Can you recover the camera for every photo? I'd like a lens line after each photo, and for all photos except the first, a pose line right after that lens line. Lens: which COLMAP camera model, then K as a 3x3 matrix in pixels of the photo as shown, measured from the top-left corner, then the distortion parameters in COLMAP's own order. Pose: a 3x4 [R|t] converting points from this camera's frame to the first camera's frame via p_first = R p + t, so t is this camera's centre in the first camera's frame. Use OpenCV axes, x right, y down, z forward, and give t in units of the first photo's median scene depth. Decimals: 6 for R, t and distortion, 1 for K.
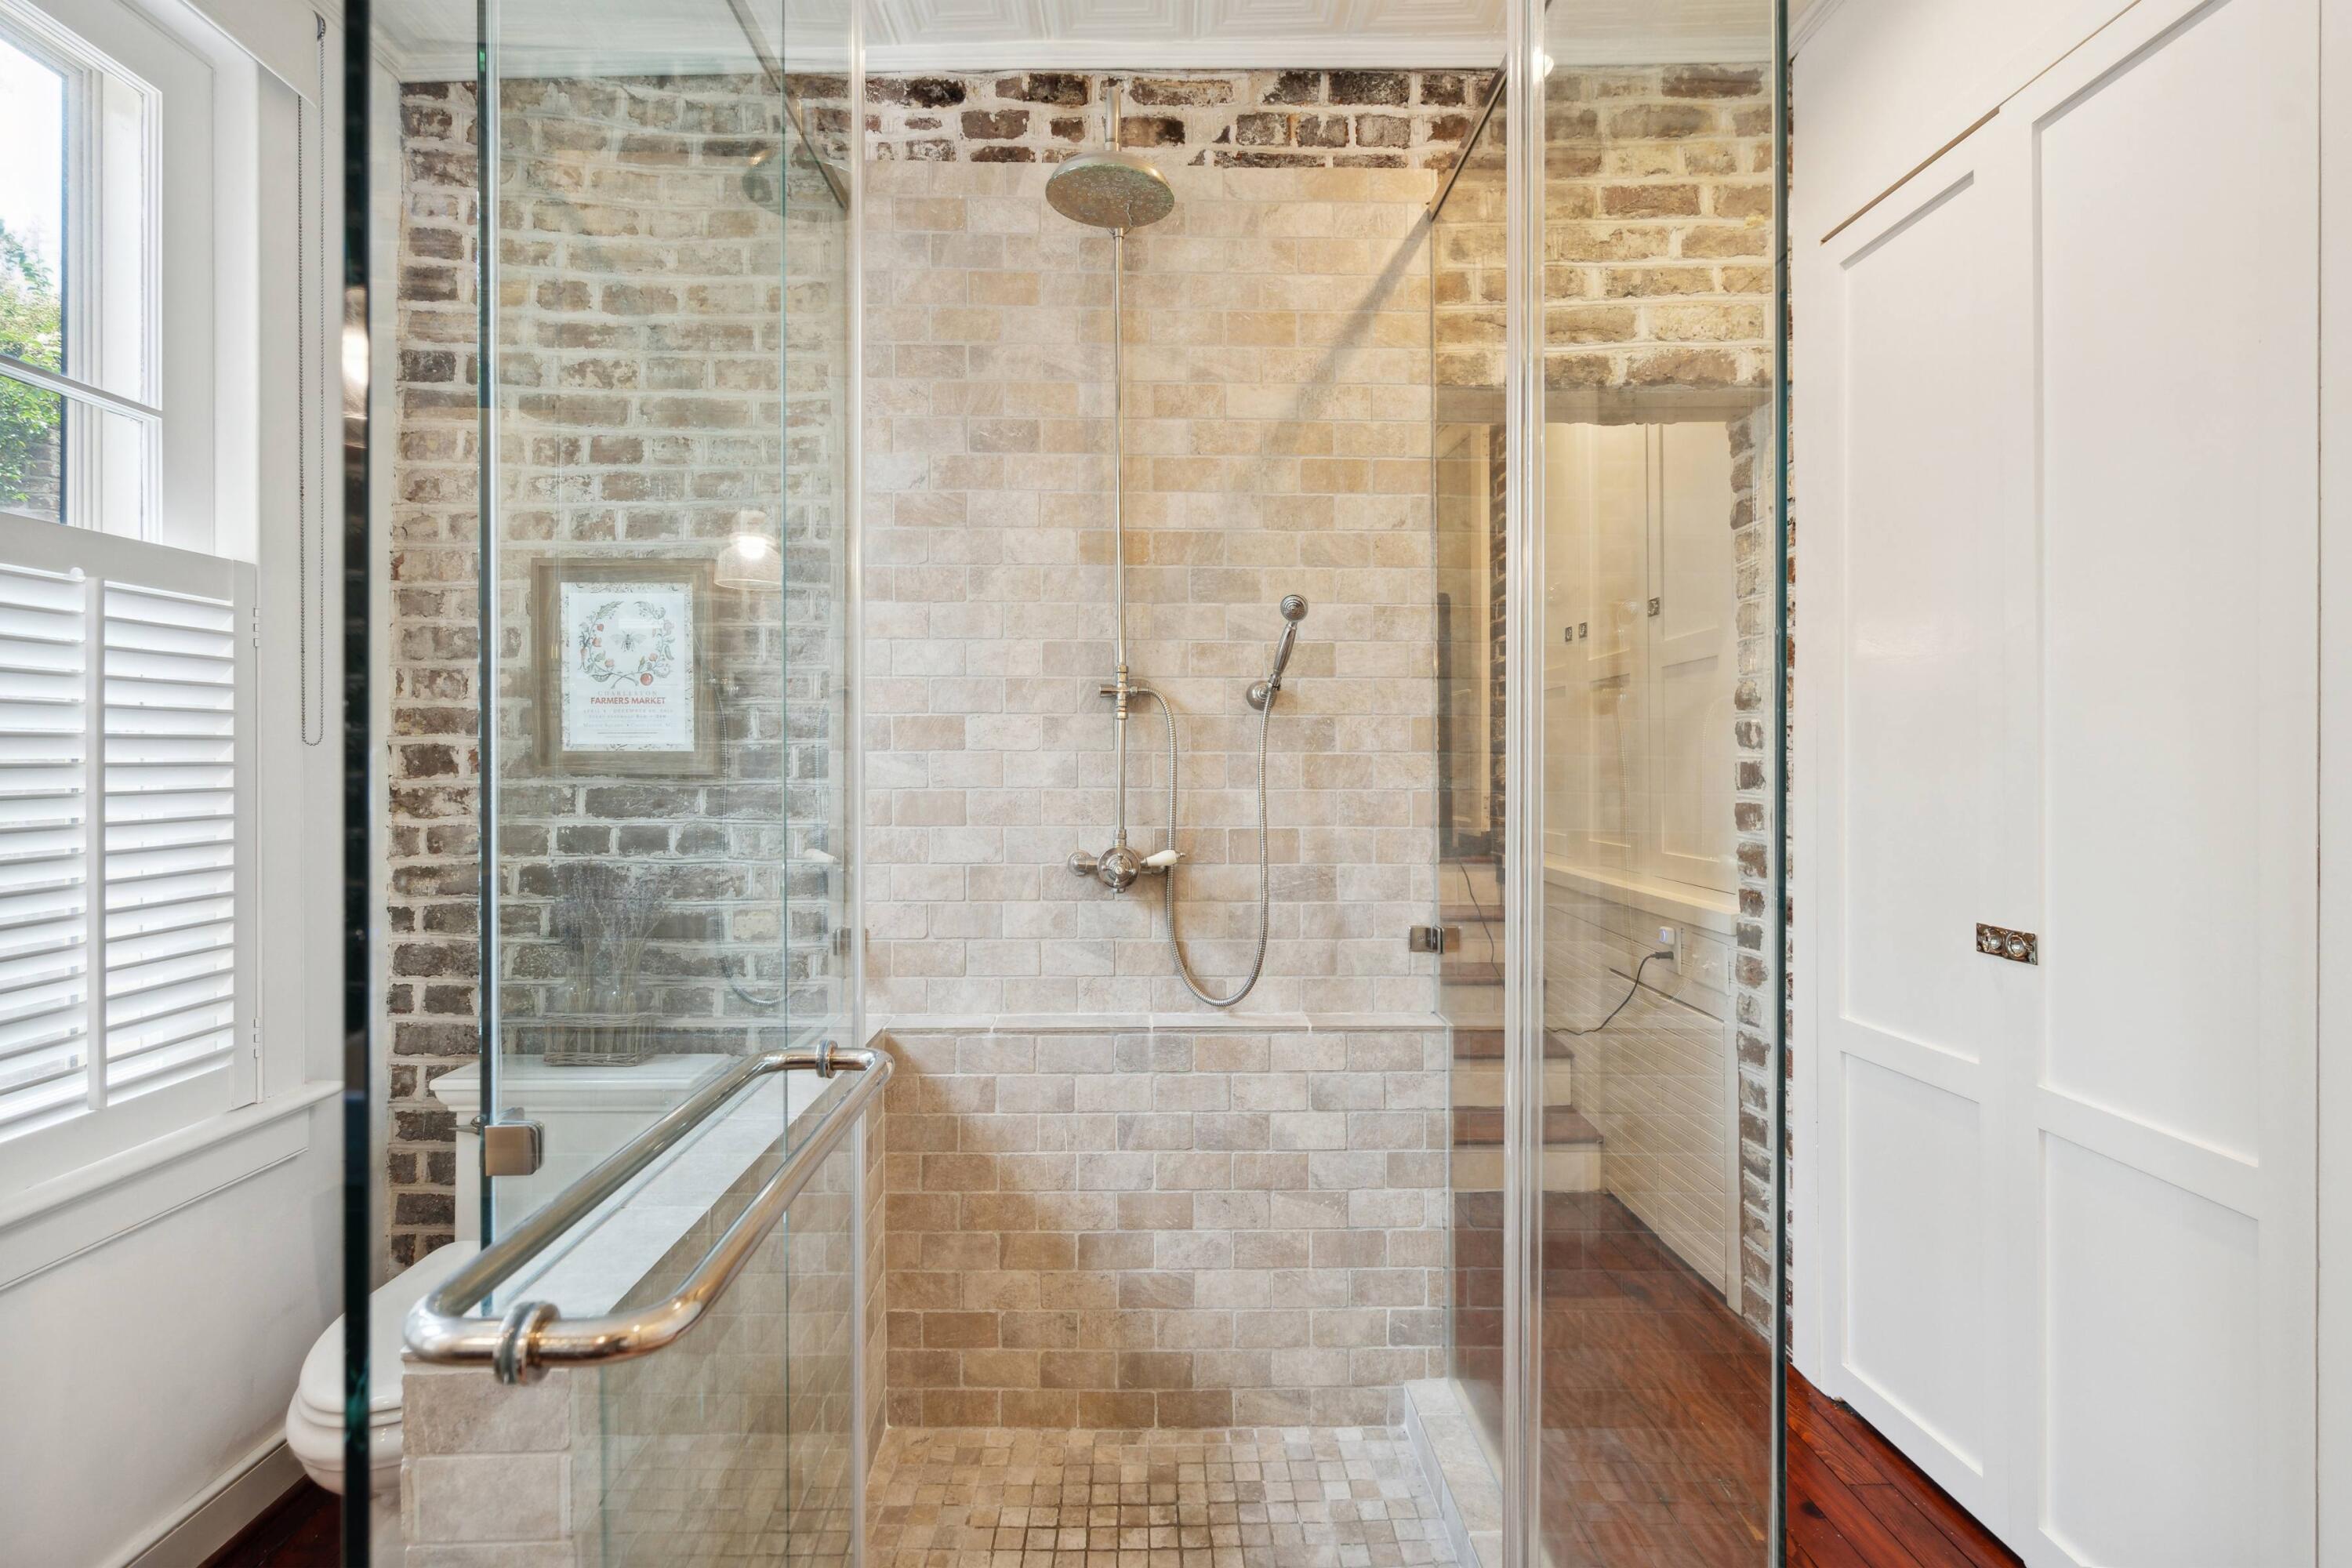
lens RADIAL K [[1081.2, 0, 1174.8], [0, 1081.2, 764.1], [0, 0, 1]] dist [-0.005573, 0.001918]
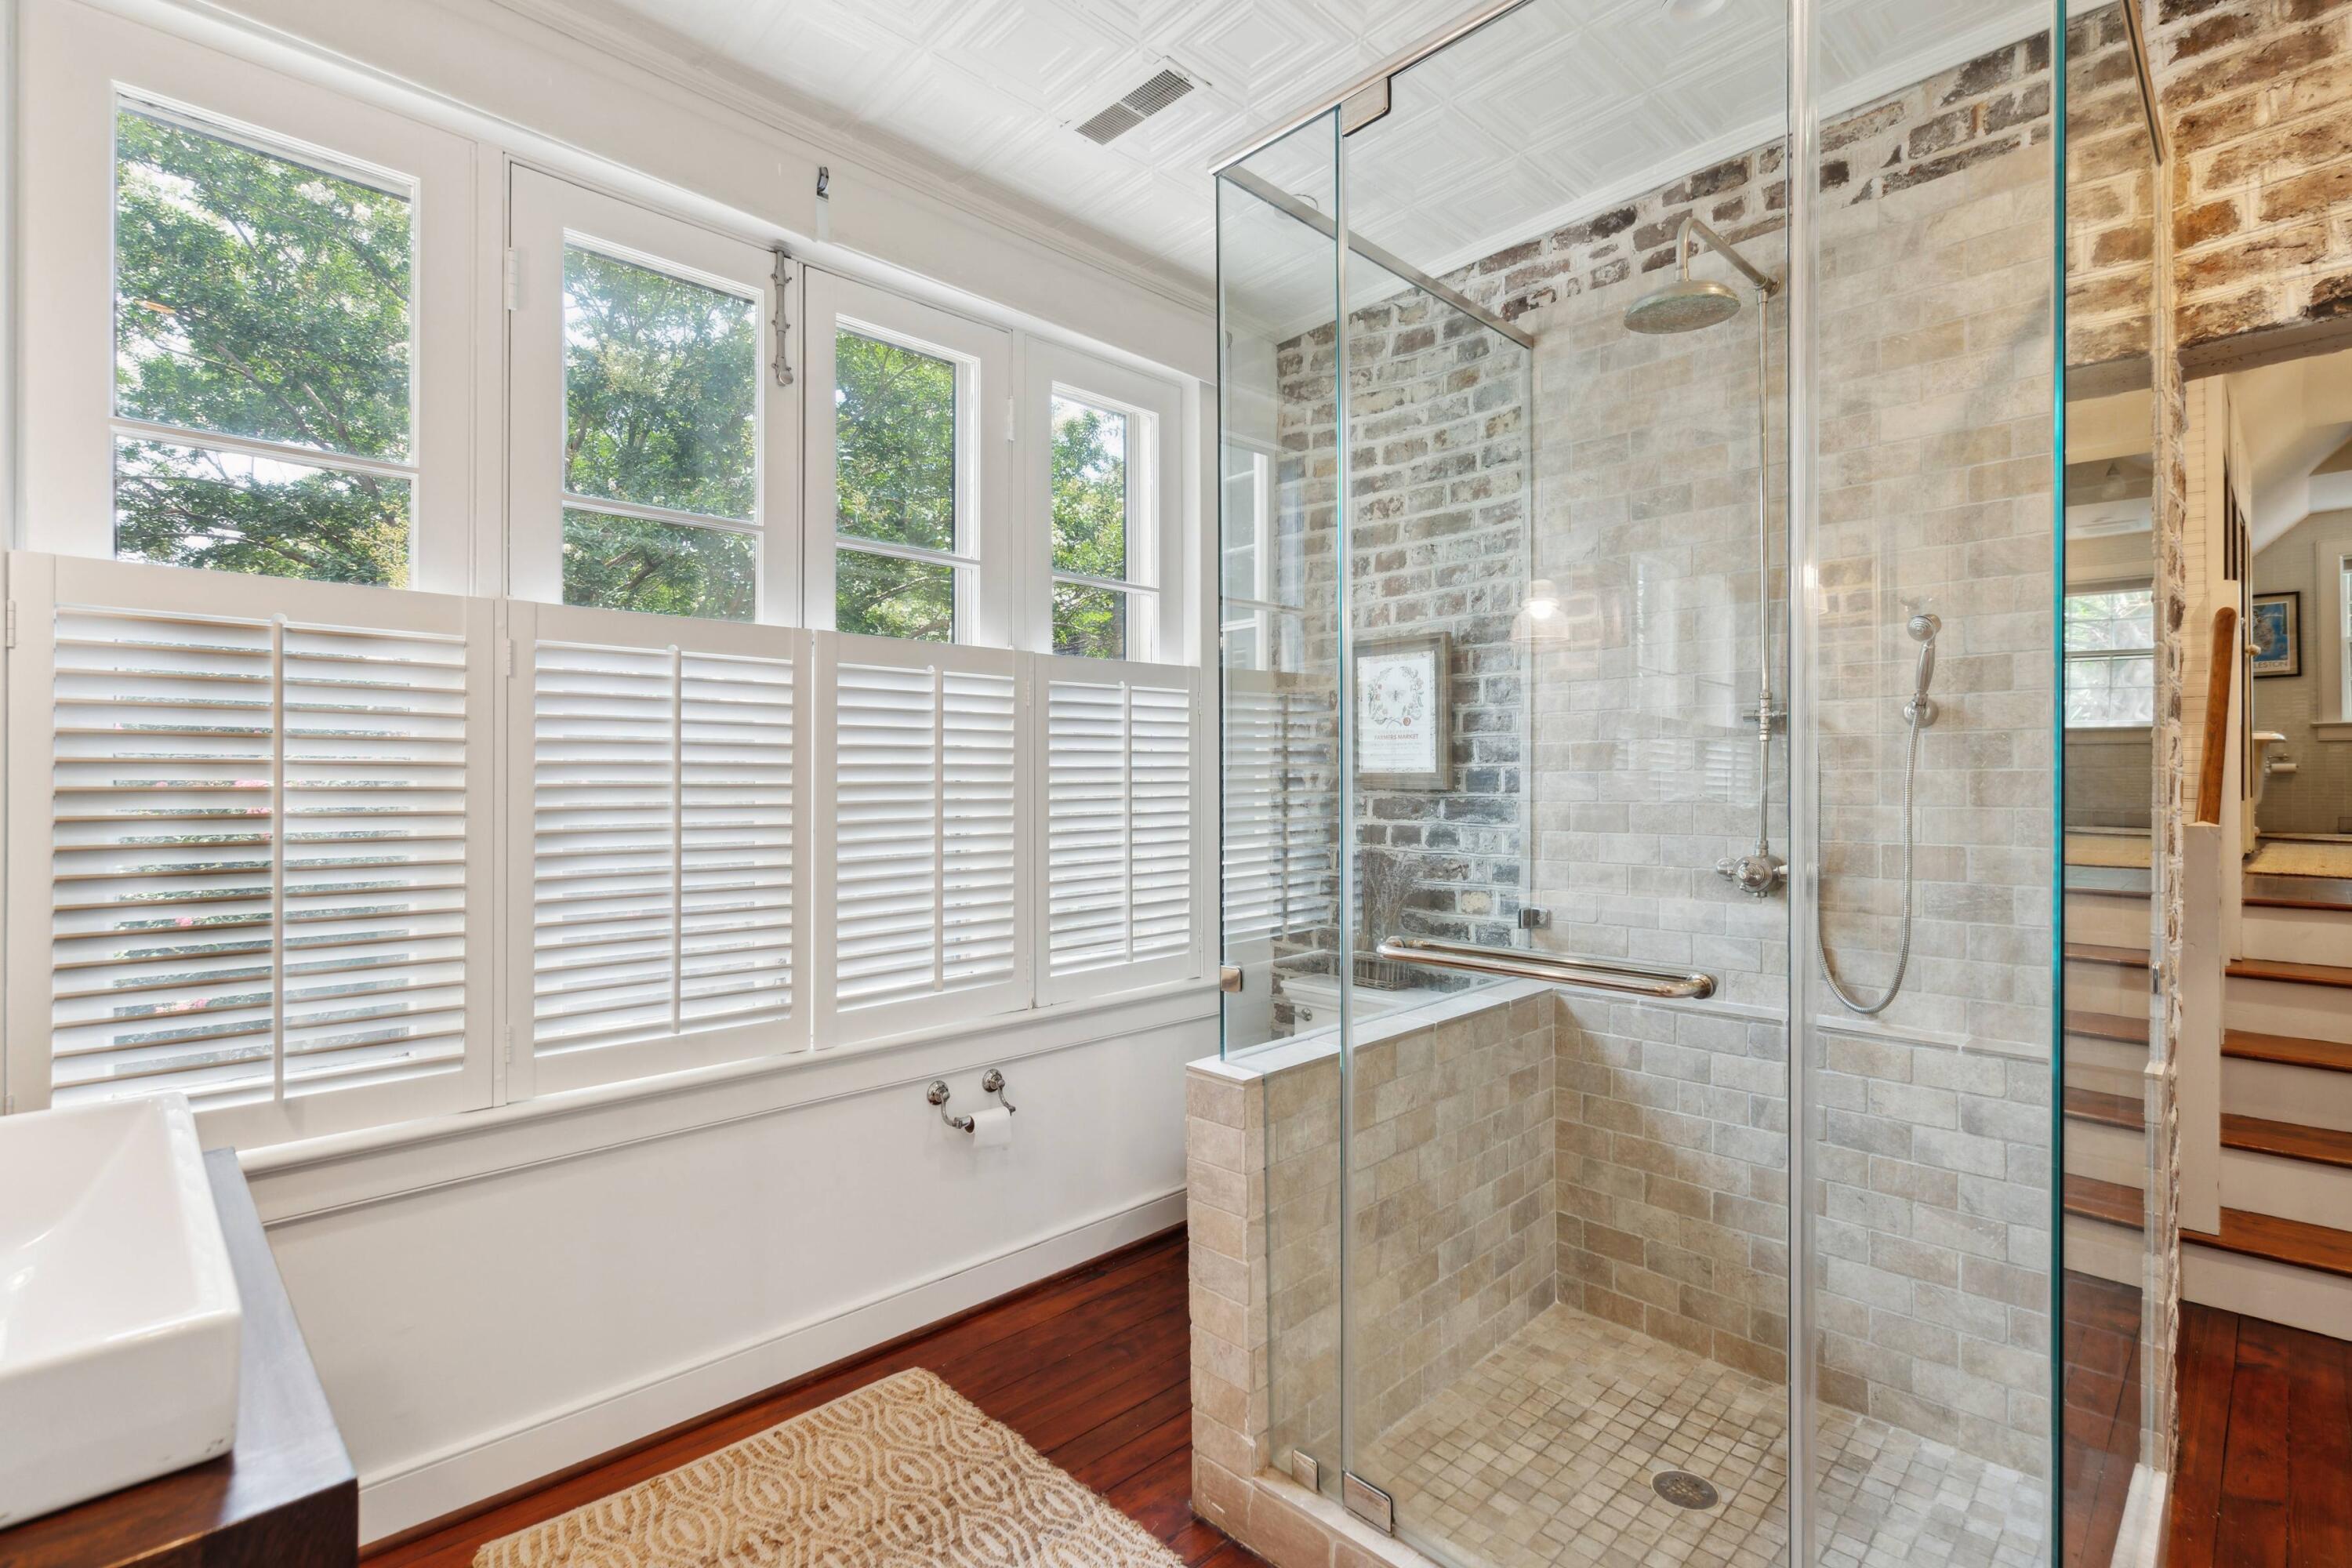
lens RADIAL K [[1081.2, 0, 1160.1], [0, 1081.2, 775.7], [0, 0, 1]] dist [-0.005573, 0.001918]
pose [[0.677510, -0.004943, -0.735497, 0.334341], [0.003970, 0.999987, -0.003064, -0.004914], [0.735503, -0.000844, 0.677521, -0.195519]]
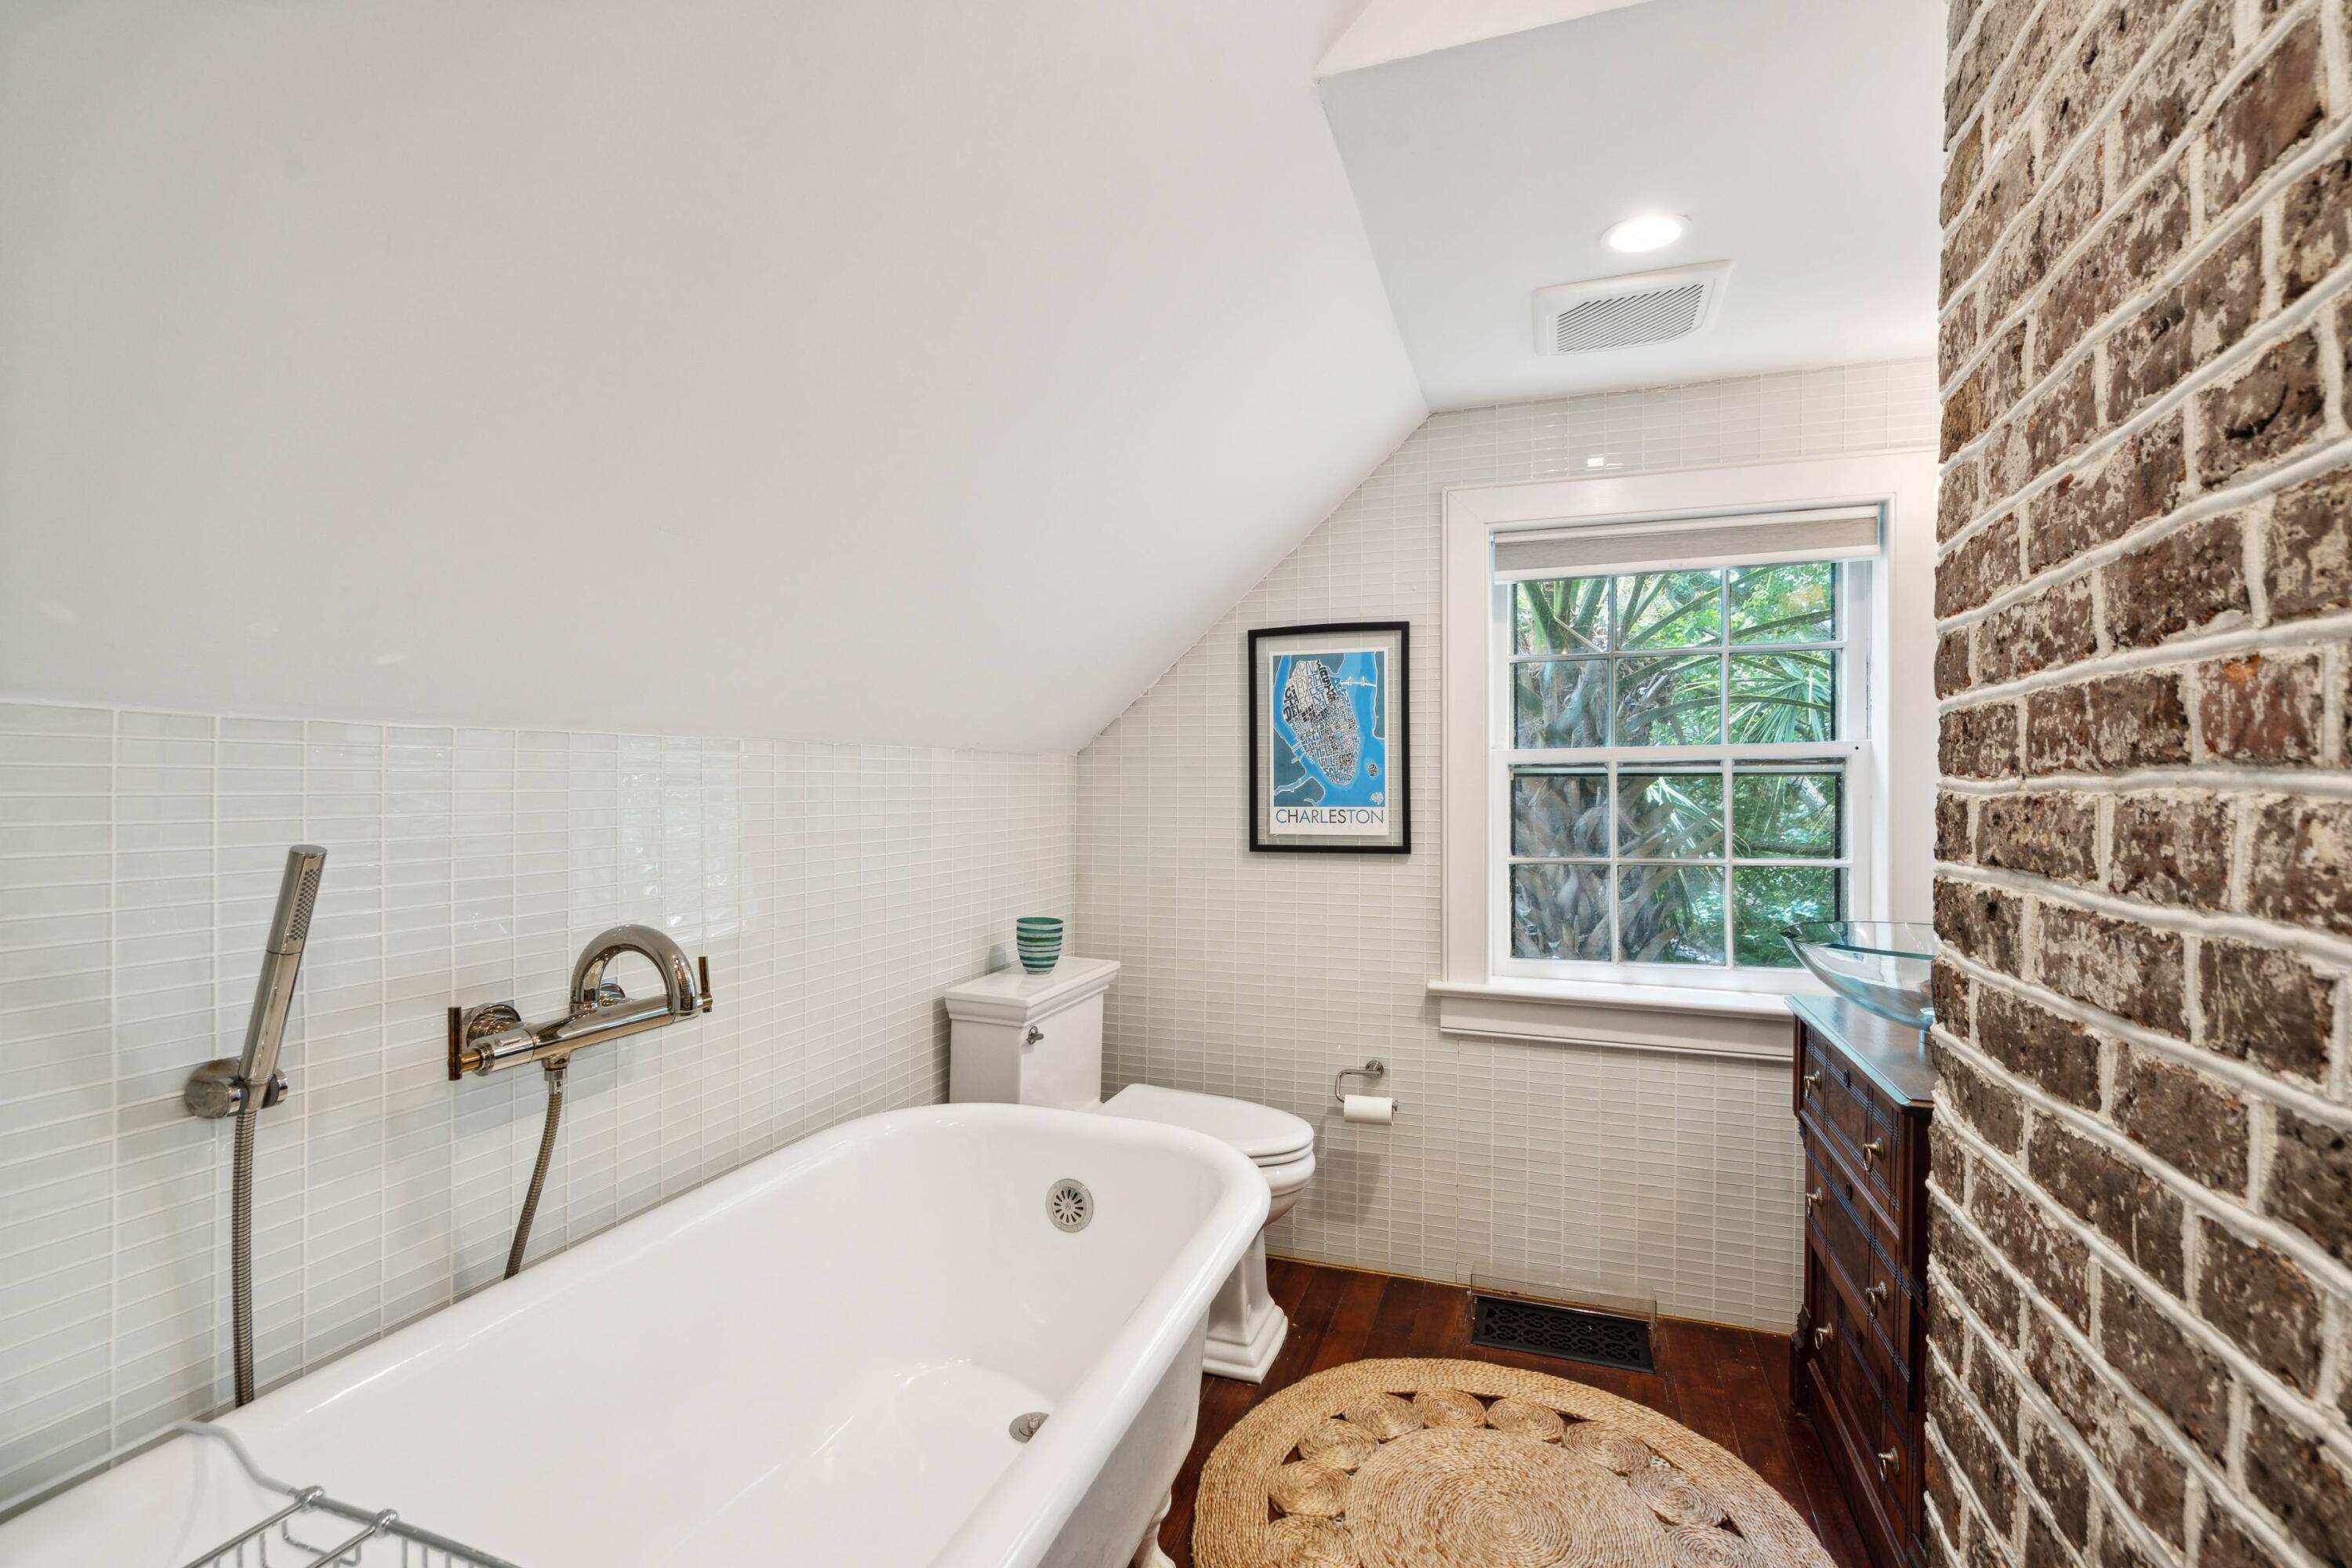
lens RADIAL K [[1081.2, 0, 1174.0], [0, 1081.2, 779.2], [0, 0, 1]] dist [-0.005573, 0.001918]
pose [[0.940106, 0.010800, -0.340710, 0.424684], [-0.011063, 0.999938, 0.001170, -0.337998], [0.340702, 0.002669, 0.940168, 2.926845]]
